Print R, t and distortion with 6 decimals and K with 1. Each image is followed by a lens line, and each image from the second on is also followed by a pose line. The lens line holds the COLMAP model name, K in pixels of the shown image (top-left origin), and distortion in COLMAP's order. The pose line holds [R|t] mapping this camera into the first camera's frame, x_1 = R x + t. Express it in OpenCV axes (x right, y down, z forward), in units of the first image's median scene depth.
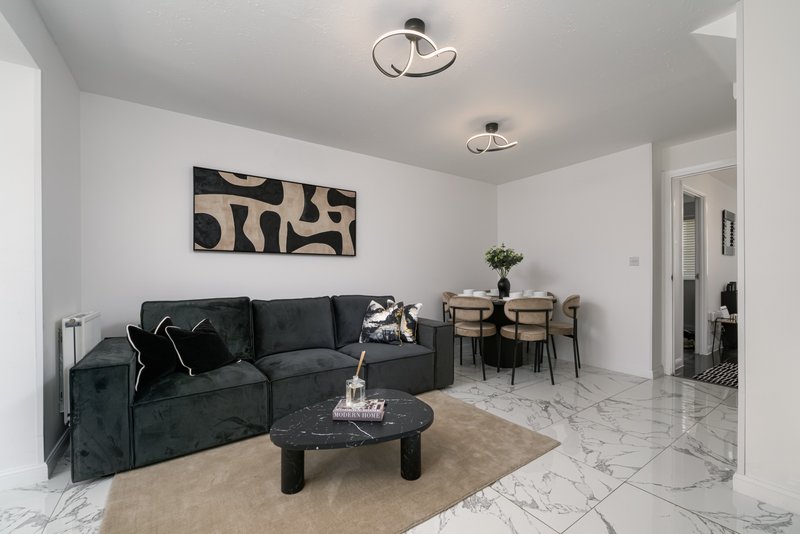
lens RADIAL K [[341.3, 0, 431.1], [0, 341.3, 274.0], [0, 0, 1]] dist [-0.000736, -0.000100]
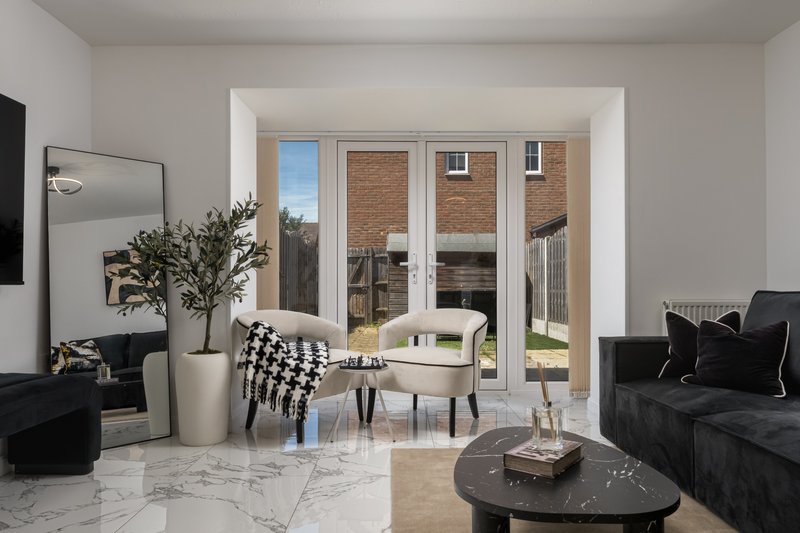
lens RADIAL K [[498.8, 0, 399.1], [0, 498.8, 283.9], [0, 0, 1]] dist [-0.002923, -0.001018]
pose [[-0.597899, -0.000447, -0.801572, 0.402613], [0.000847, 0.999999, -0.001189, 0.050898], [0.801571, -0.001390, -0.597898, 0.784858]]
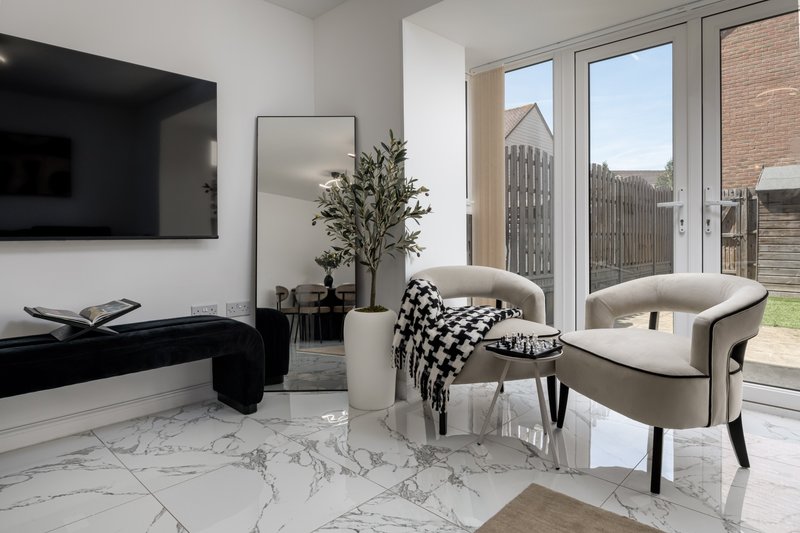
lens RADIAL K [[467.3, 0, 435.6], [0, 467.3, 240.7], [0, 0, 1]] dist [0.000710, 0.000546]
pose [[-0.979069, 0.010465, -0.203260, -0.069144], [0.008591, 0.999912, 0.010100, 0.049415], [0.203348, 0.008143, -0.979073, 0.760287]]
